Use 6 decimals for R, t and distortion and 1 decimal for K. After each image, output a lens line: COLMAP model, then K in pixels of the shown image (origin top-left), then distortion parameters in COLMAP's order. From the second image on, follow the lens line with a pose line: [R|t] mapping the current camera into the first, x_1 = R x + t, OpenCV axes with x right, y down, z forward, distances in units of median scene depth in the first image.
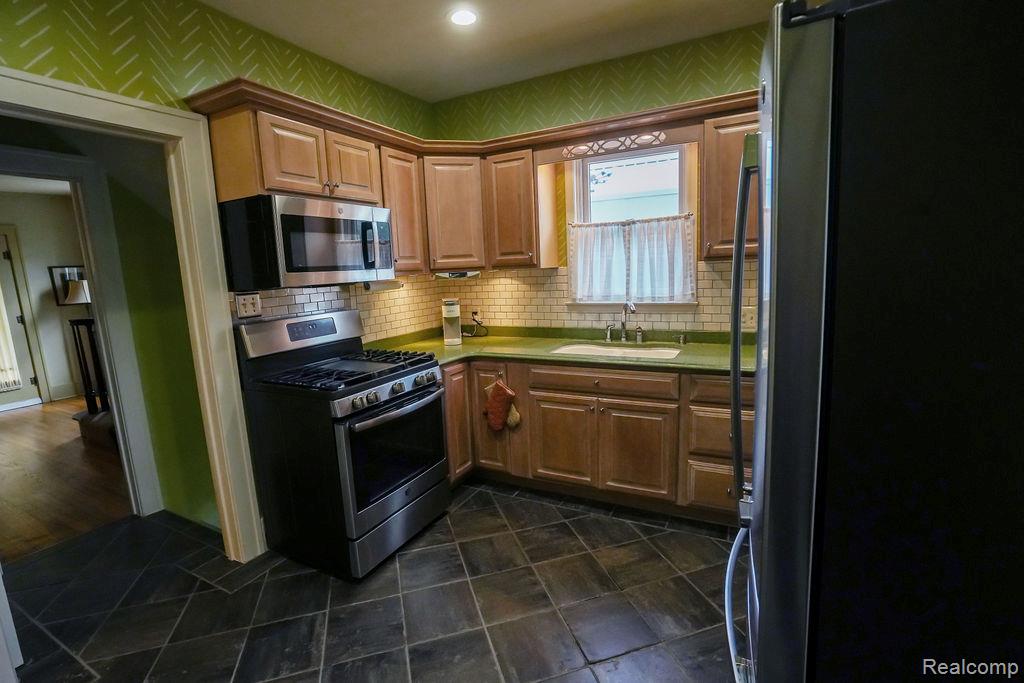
lens RADIAL K [[469.9, 0, 509.5], [0, 469.9, 345.9], [0, 0, 1]] dist [-0.058264, 0.024242]
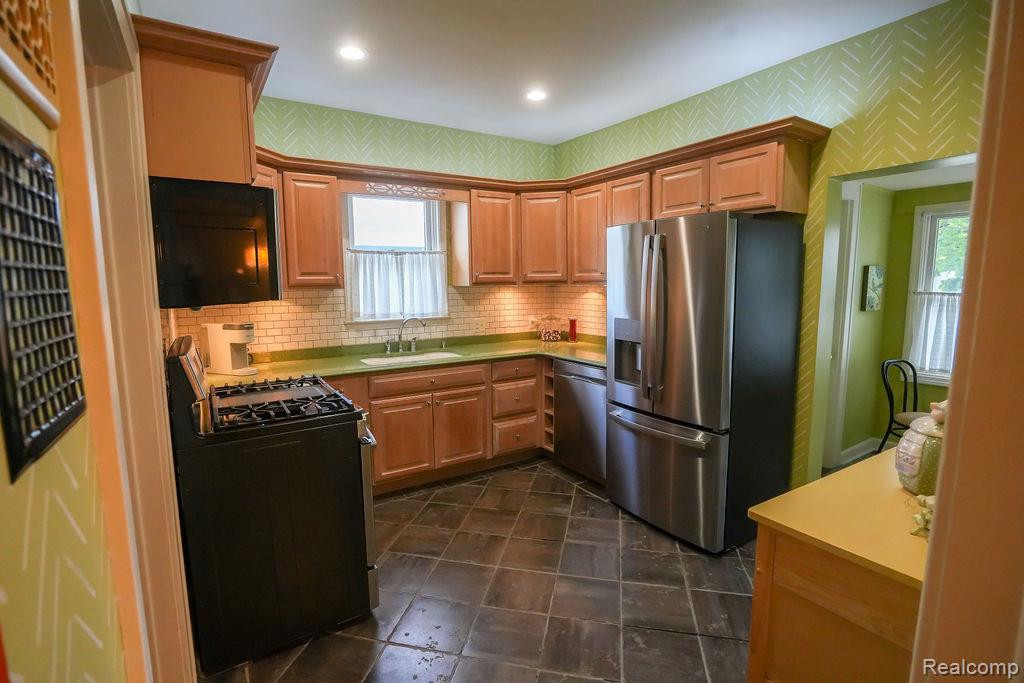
lens RADIAL K [[487.7, 0, 505.9], [0, 487.7, 347.0], [0, 0, 1]] dist [-0.063896, 0.029595]
pose [[0.494853, -0.076804, 0.865576, -0.715023], [0.133676, 0.990958, 0.011506, 0.000104], [-0.858634, 0.110013, 0.500645, 0.157697]]
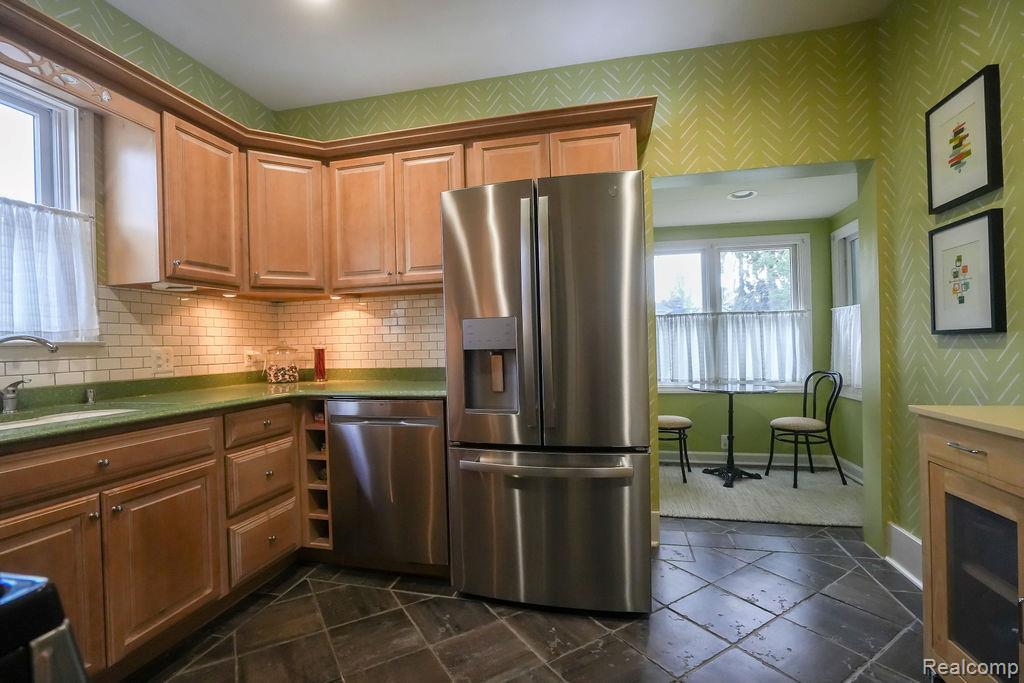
lens RADIAL K [[469.9, 0, 509.5], [0, 469.9, 345.9], [0, 0, 1]] dist [-0.058264, 0.024242]
pose [[-0.246692, 0.044838, 0.968056, -0.399864], [0.195320, 0.980730, 0.004348, 0.029109], [-0.949207, 0.190153, -0.250696, 0.565941]]
